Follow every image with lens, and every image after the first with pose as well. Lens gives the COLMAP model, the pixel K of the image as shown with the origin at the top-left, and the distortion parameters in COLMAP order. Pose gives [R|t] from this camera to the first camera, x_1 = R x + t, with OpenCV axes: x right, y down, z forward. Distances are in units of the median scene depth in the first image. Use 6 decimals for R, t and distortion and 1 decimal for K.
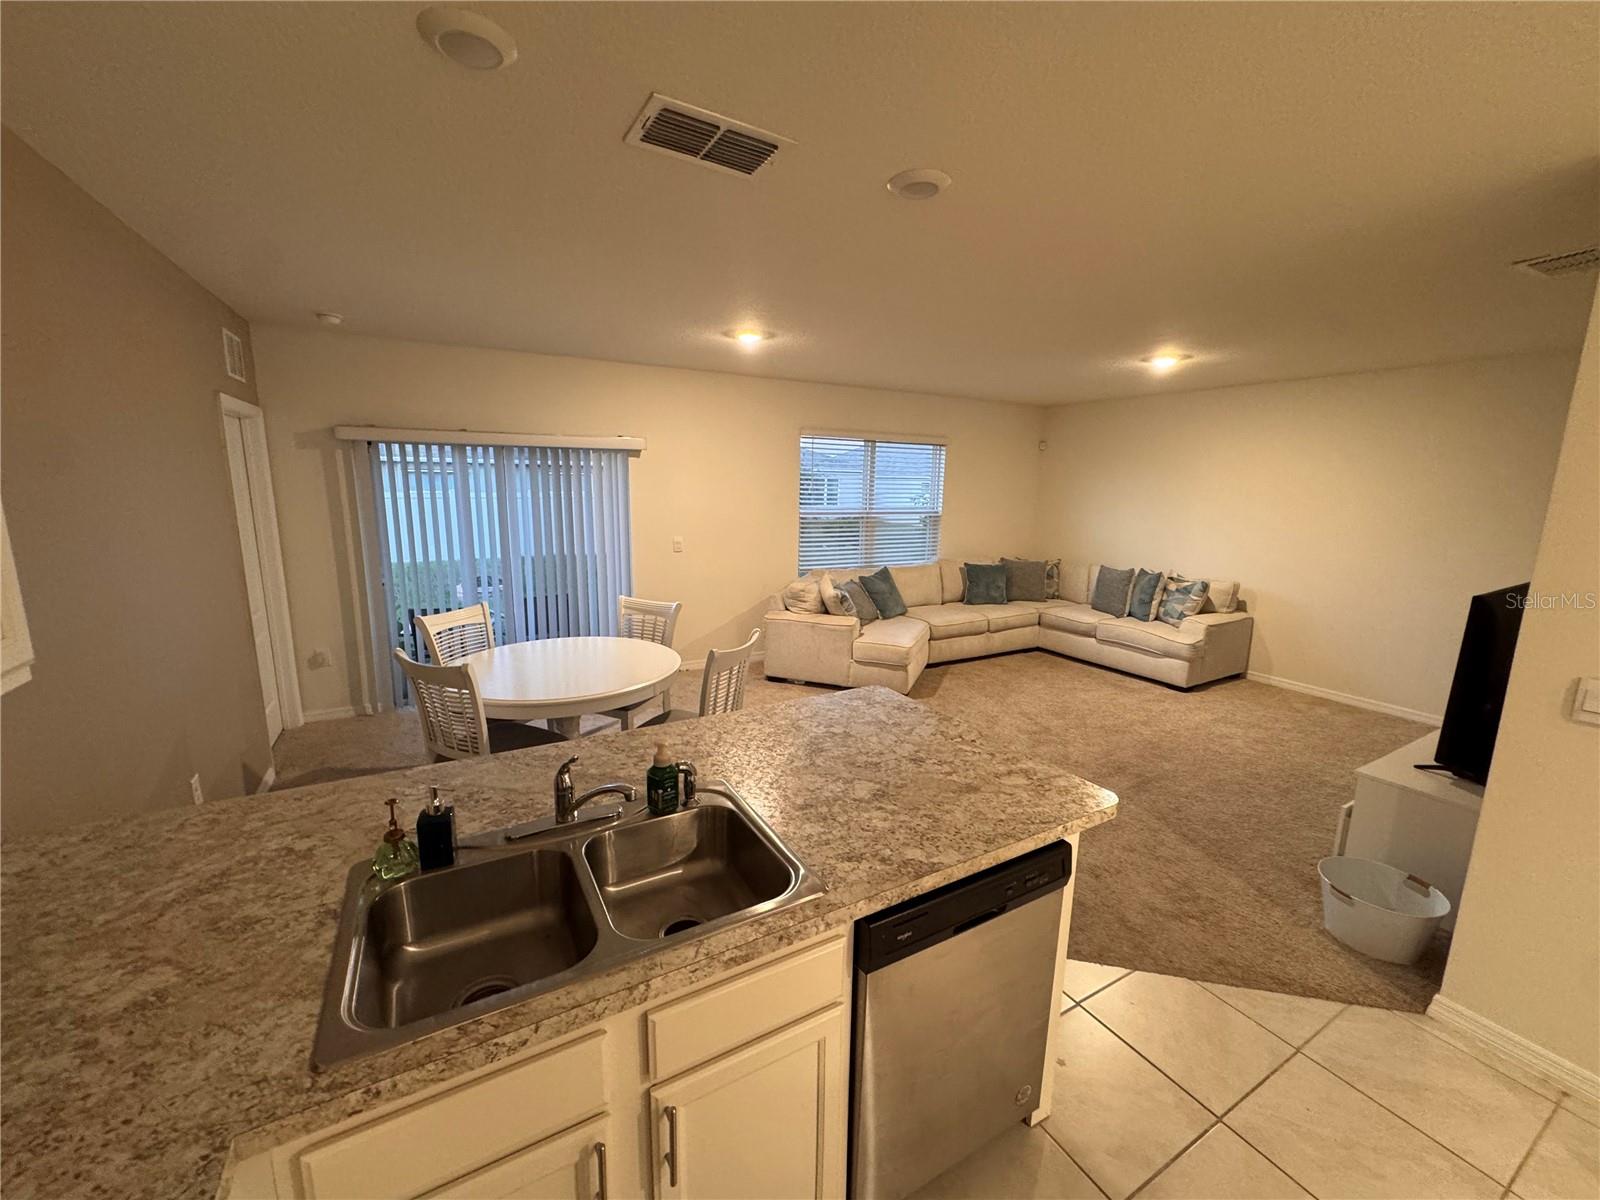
lens RADIAL K [[636.2, 0, 799.2], [0, 636.2, 598.0], [0, 0, 1]] dist [-0.001828, 0.000811]
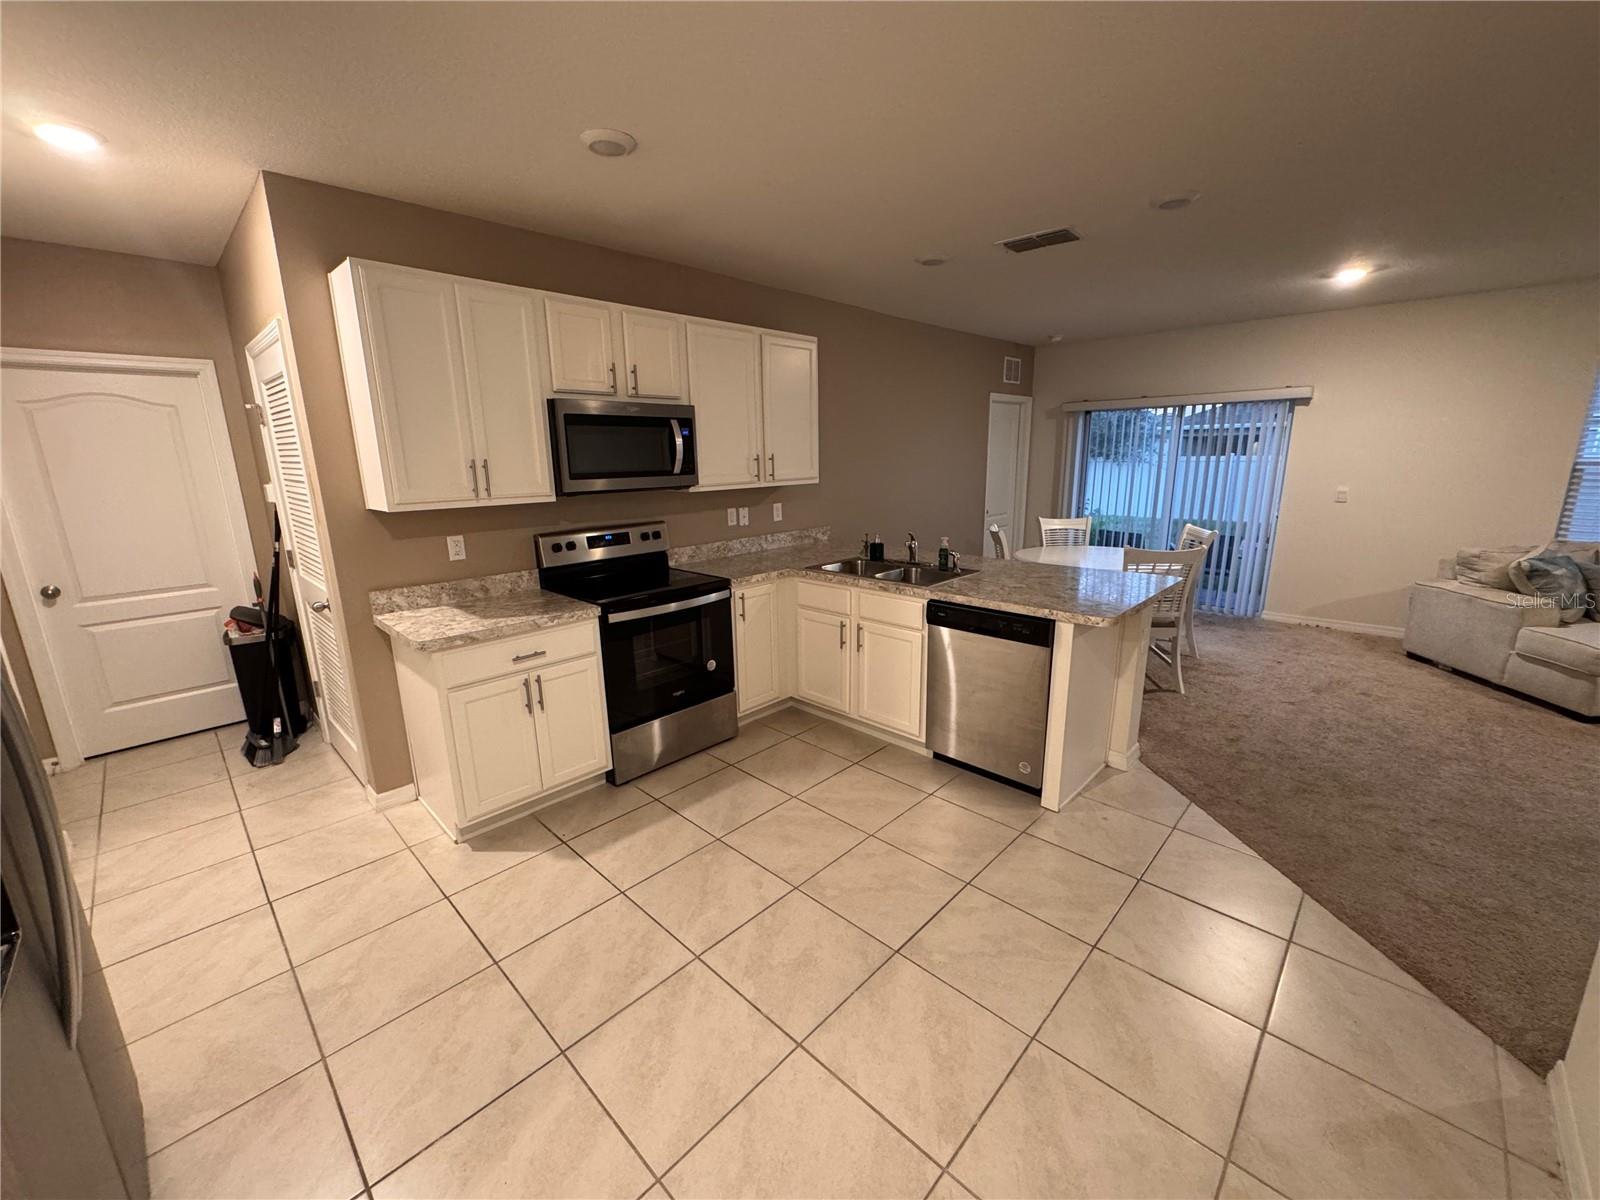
lens RADIAL K [[636.2, 0, 801.3], [0, 636.2, 599.2], [0, 0, 1]] dist [-0.001828, 0.000811]
pose [[0.282790, 0.197222, -0.938687, 0.493632], [-0.153114, 0.975366, 0.158801, 0.041275], [0.946882, 0.098819, 0.306021, -0.047602]]
